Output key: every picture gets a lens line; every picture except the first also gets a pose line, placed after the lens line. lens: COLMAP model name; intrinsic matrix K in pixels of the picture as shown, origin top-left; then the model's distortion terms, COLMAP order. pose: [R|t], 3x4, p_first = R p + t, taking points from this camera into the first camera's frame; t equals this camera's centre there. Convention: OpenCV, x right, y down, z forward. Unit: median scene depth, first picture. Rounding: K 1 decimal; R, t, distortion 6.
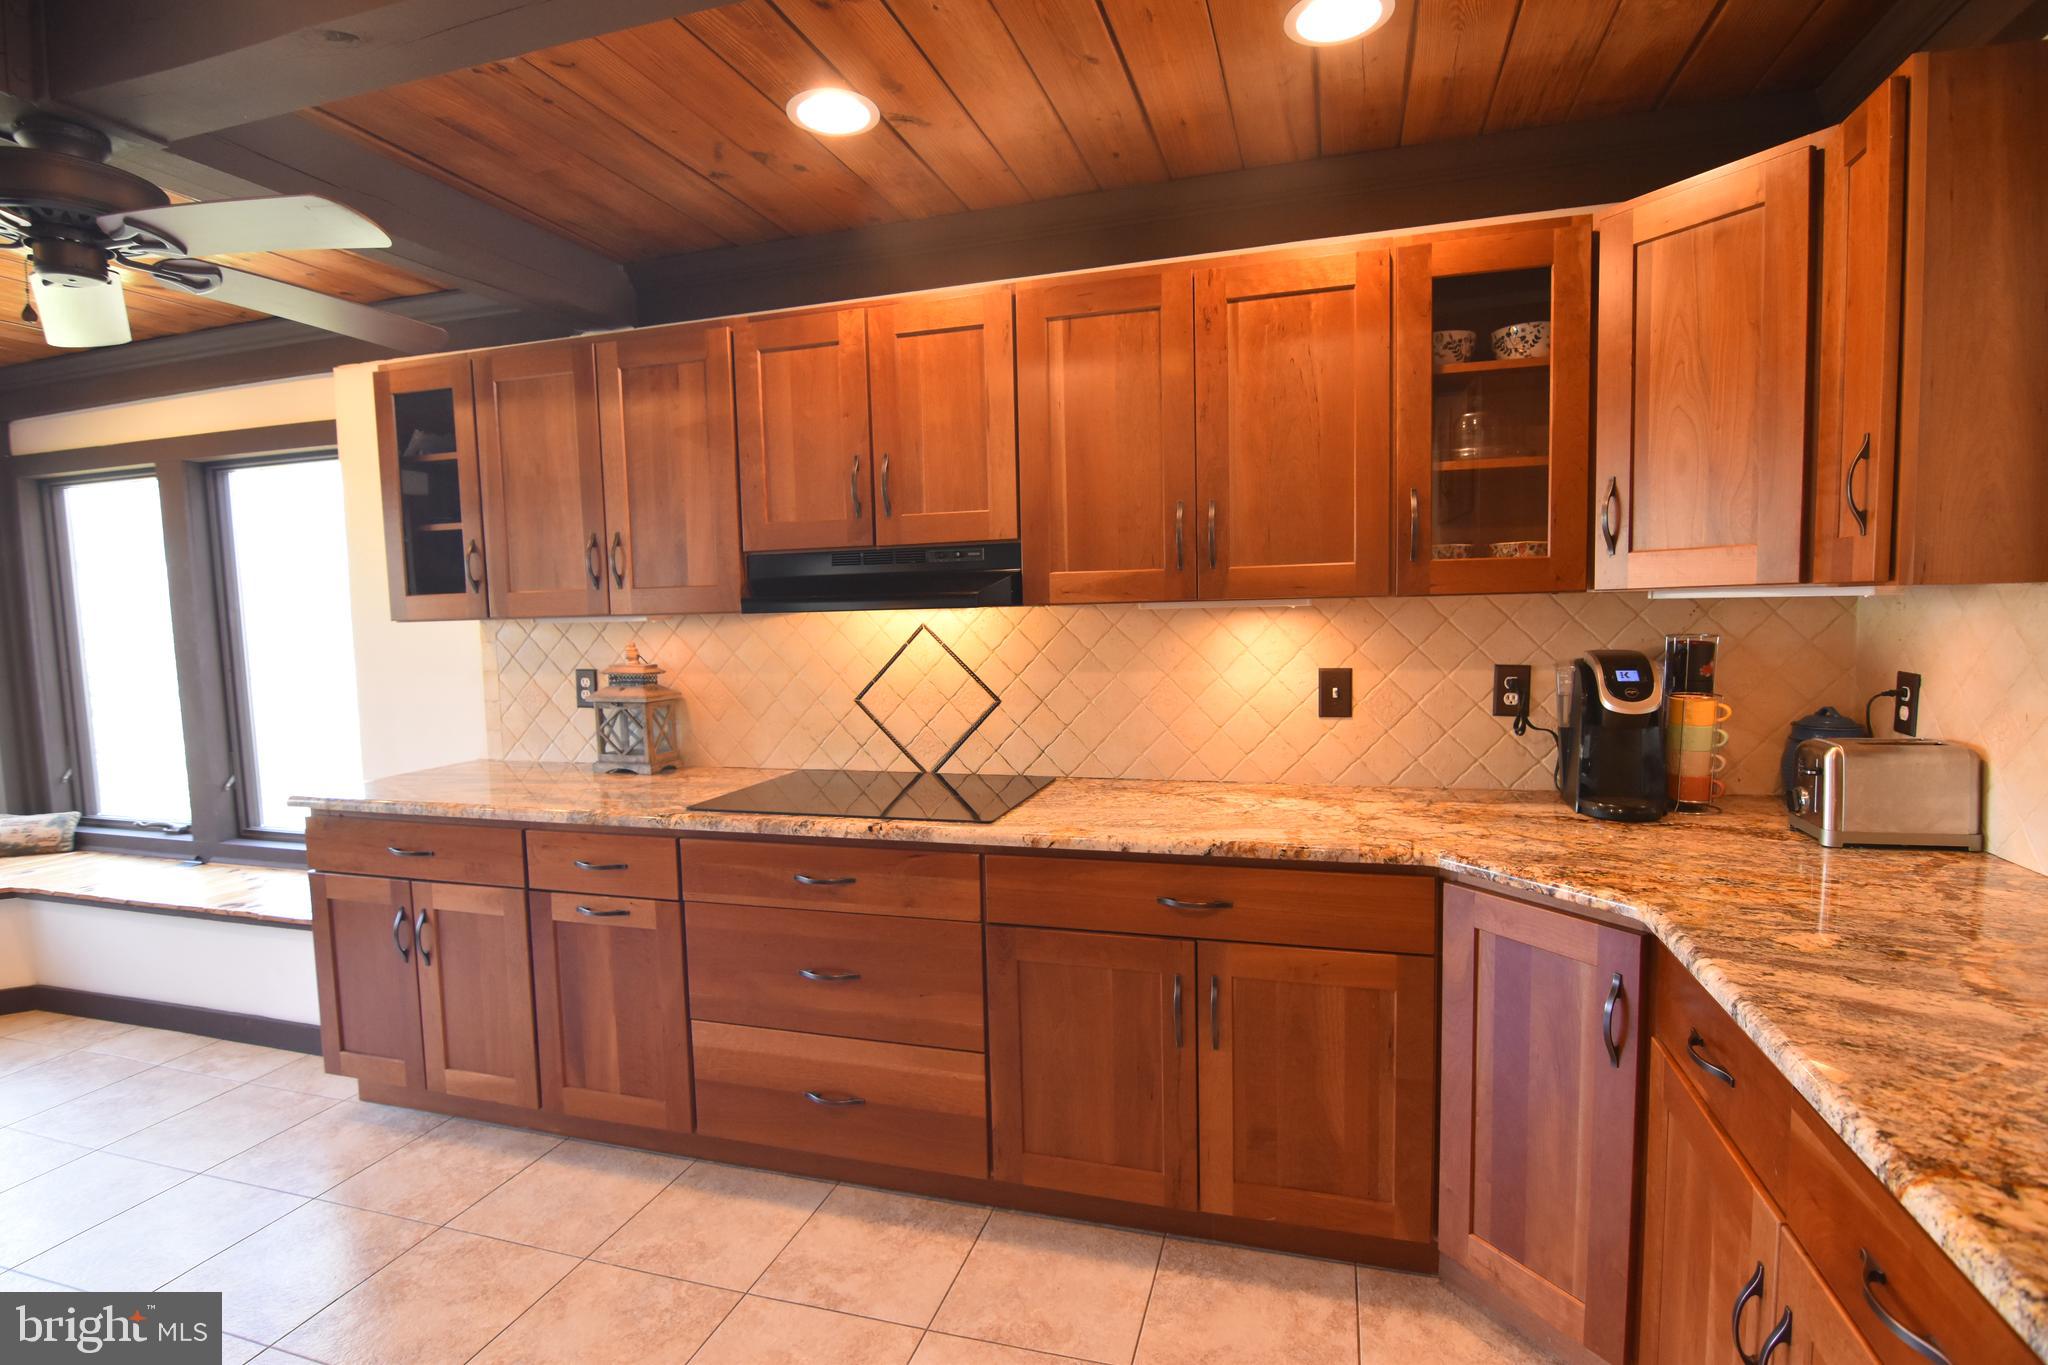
lens RADIAL K [[993.1, 0, 1038.0], [0, 993.1, 693.8], [0, 0, 1]] dist [-0.007658, -0.008022]
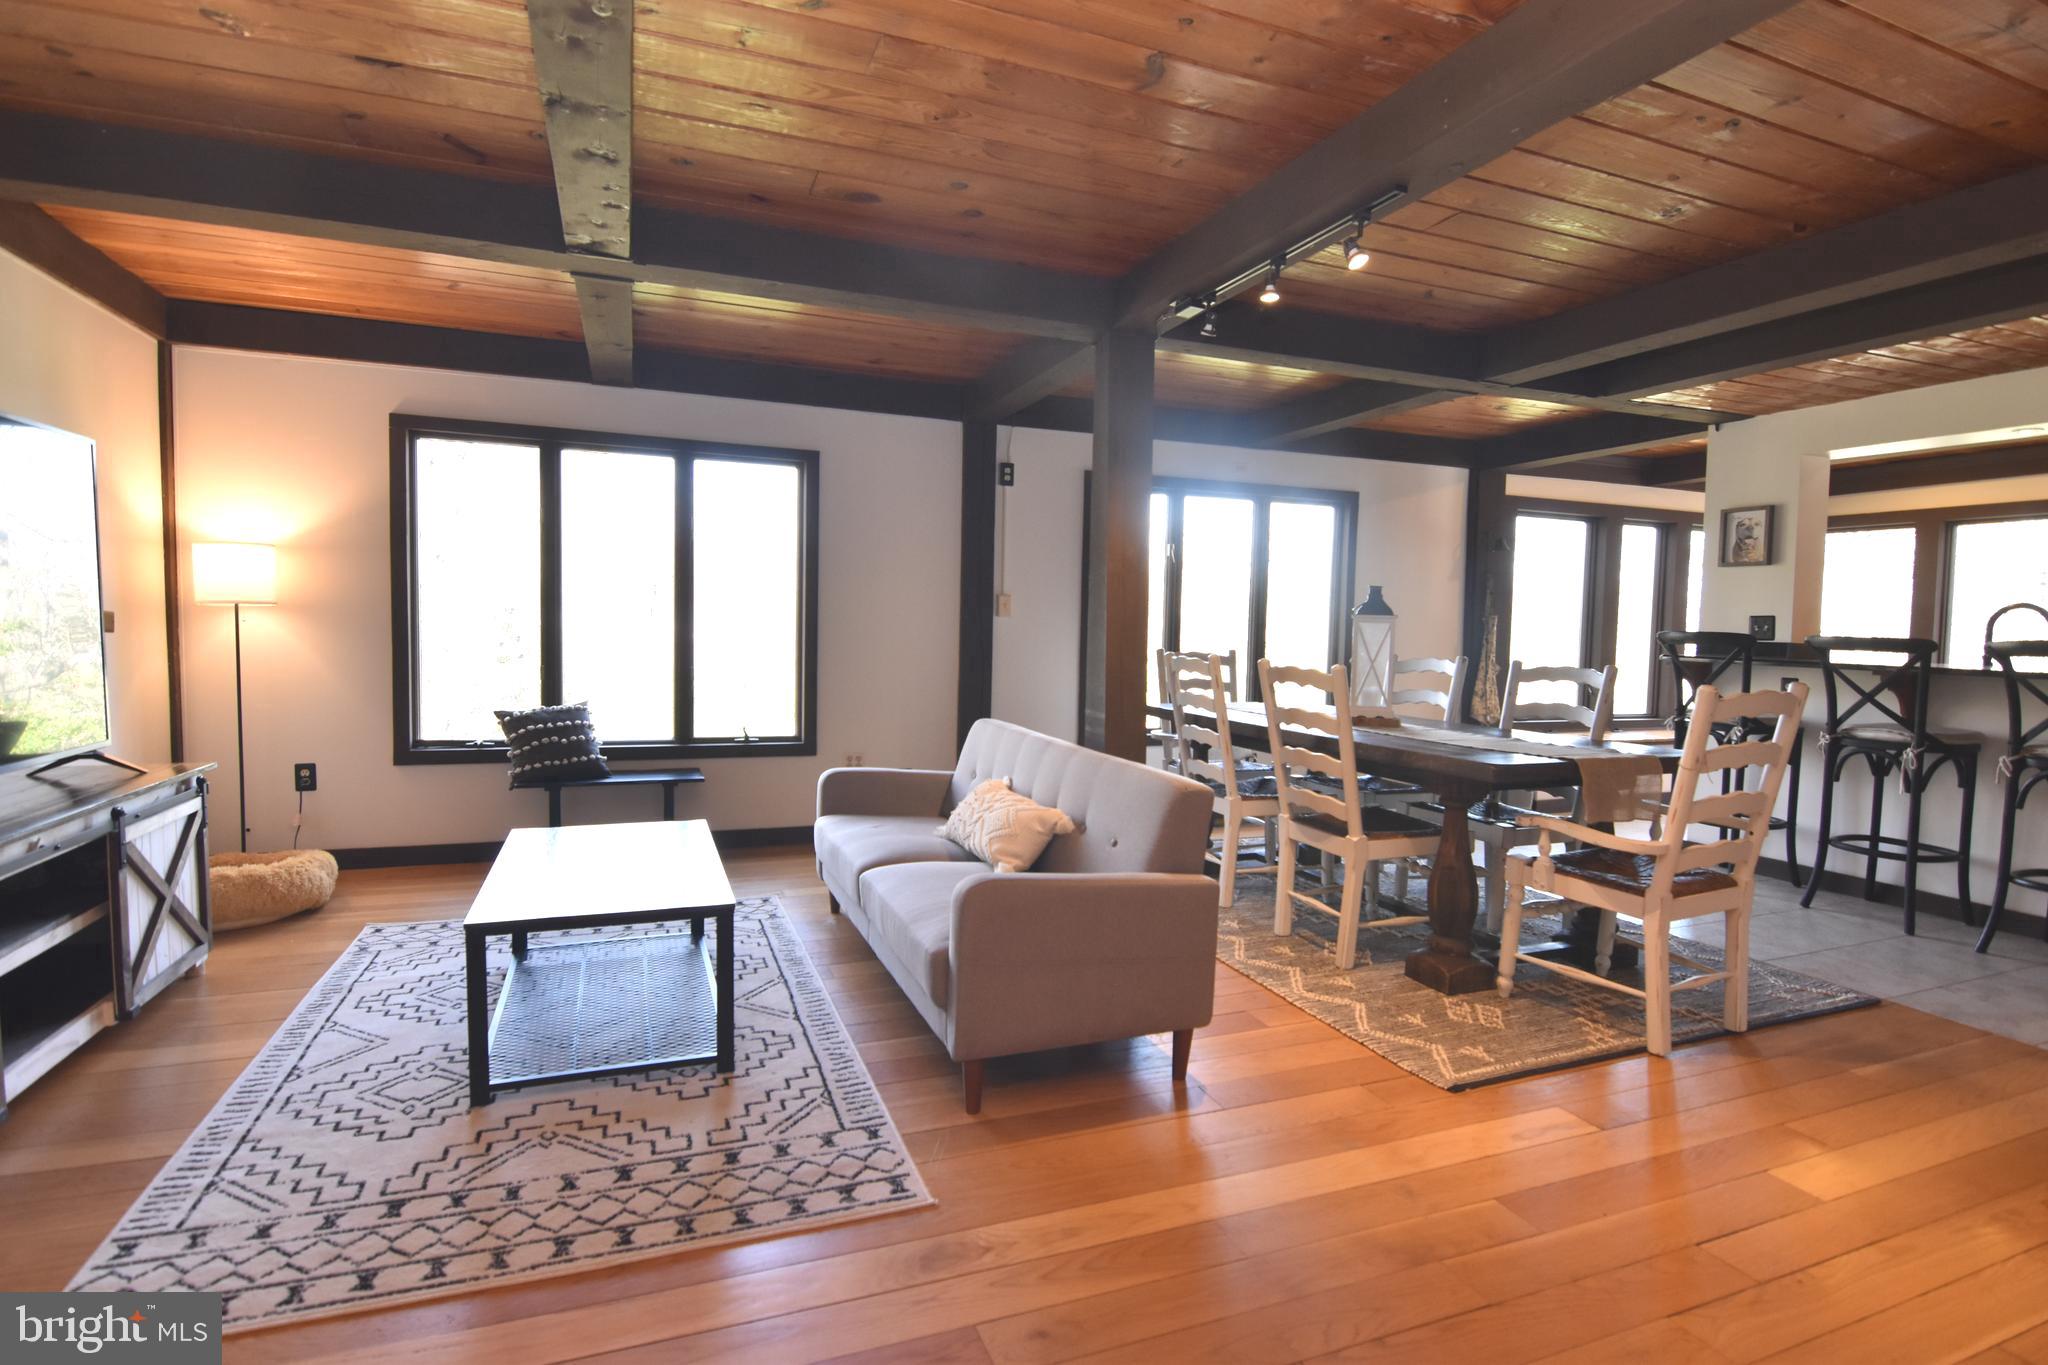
lens RADIAL K [[1007.0, 0, 1039.7], [0, 1007.0, 683.2], [0, 0, 1]] dist [-0.008313, -0.001081]
pose [[0.616383, 0.107442, -0.780082, -0.588233], [-0.110344, 0.992658, 0.049533, 0.243070], [0.779677, 0.055546, 0.623713, -2.203881]]
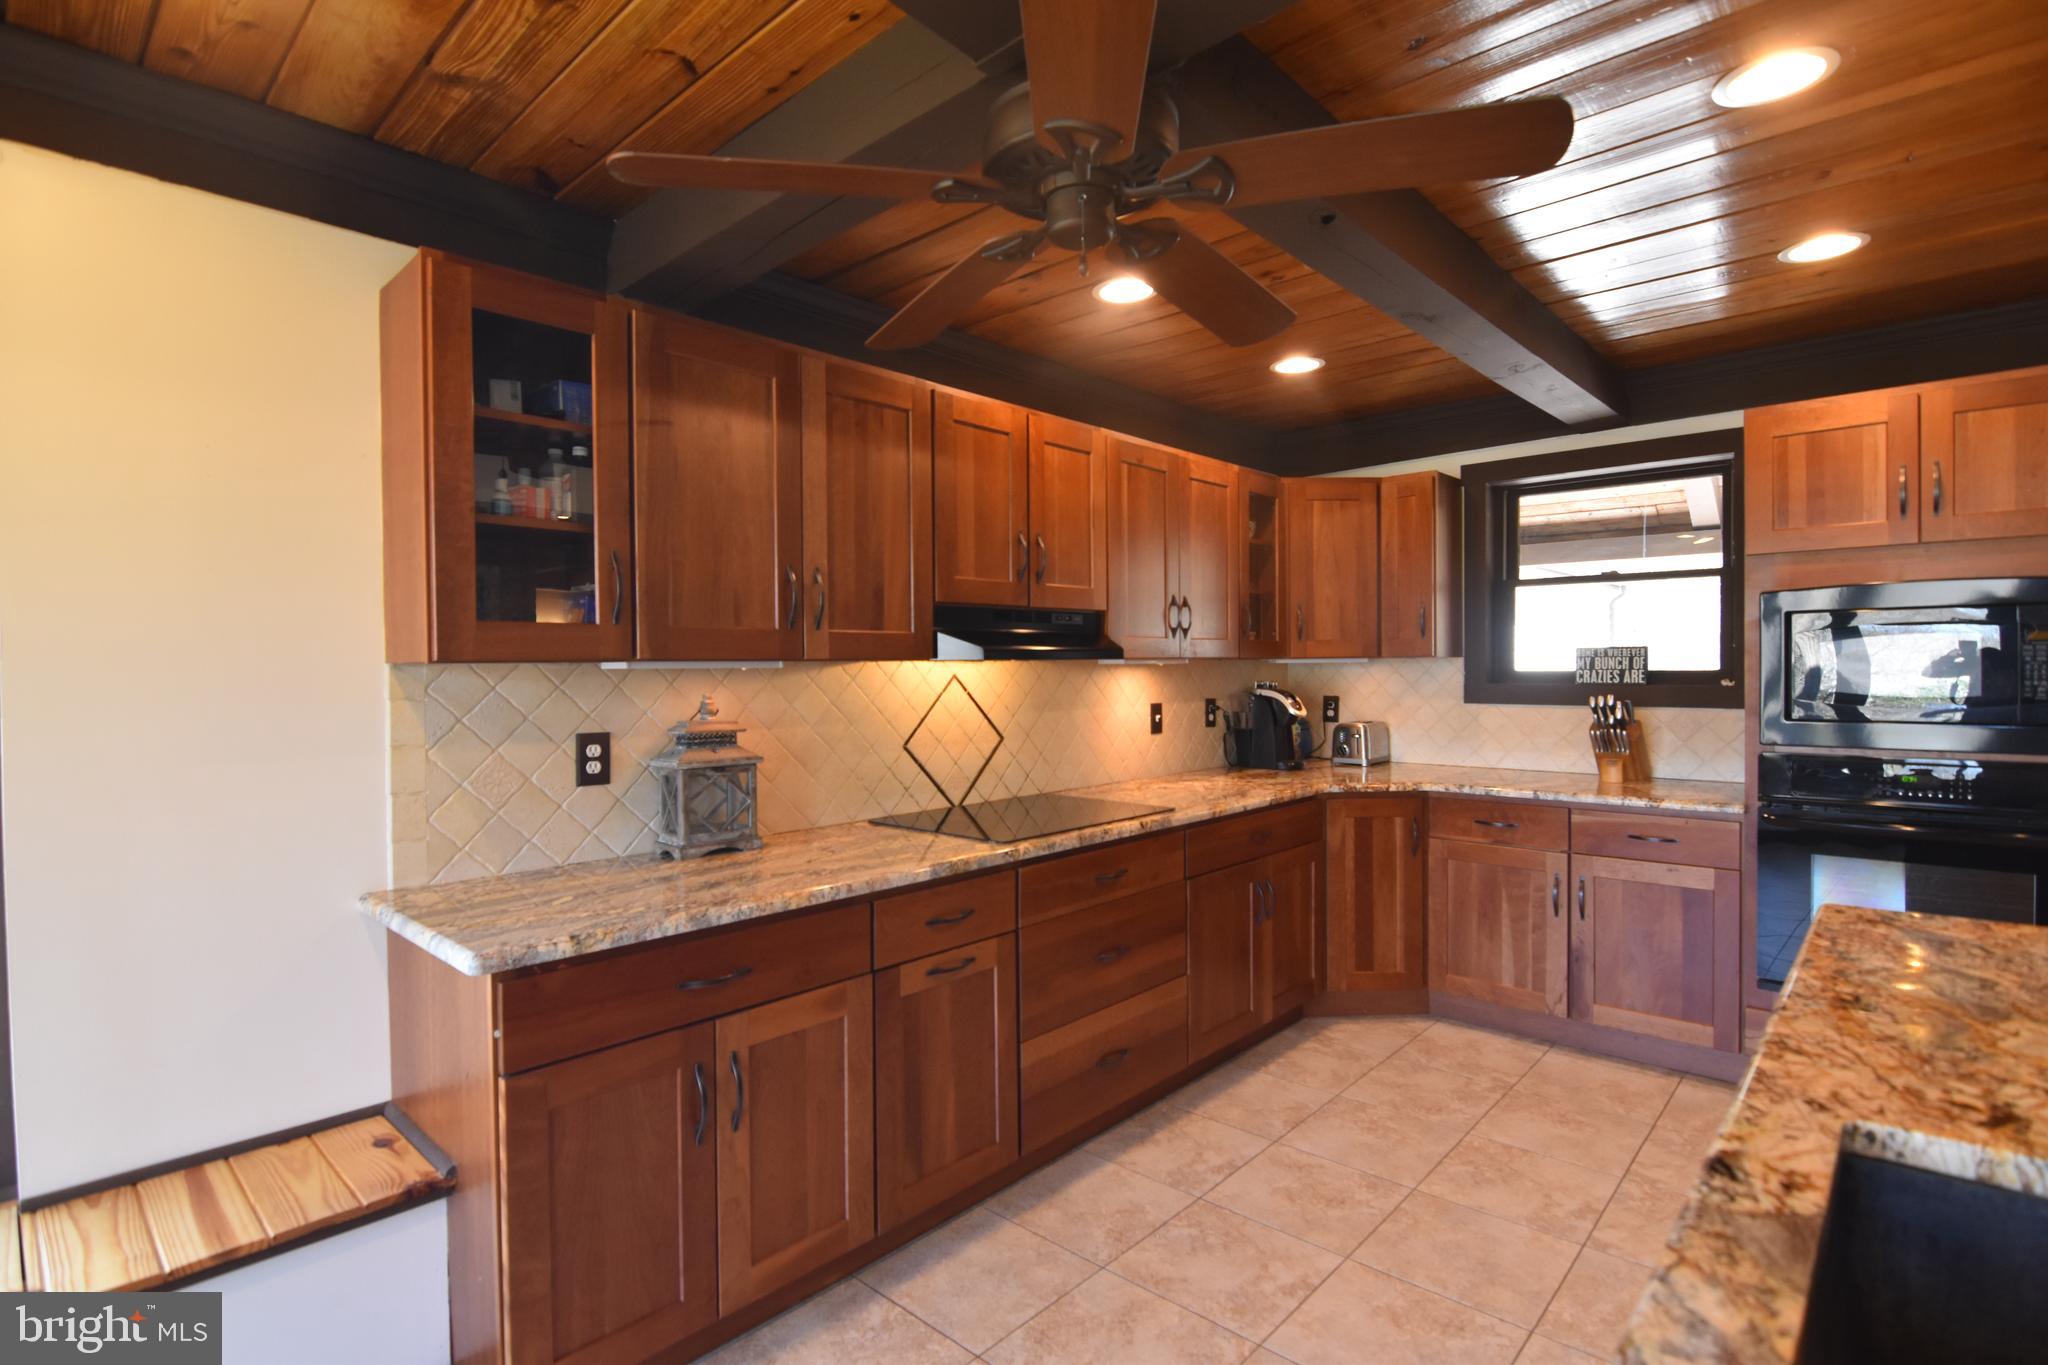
lens RADIAL K [[993.1, 0, 1028.4], [0, 993.1, 682.5], [0, 0, 1]] dist [-0.007658, -0.008022]
pose [[0.433386, 0.004698, 0.901196, -1.248129], [0.078687, 0.995970, -0.043033, -0.006247], [-0.897767, 0.089562, 0.431270, 0.486661]]
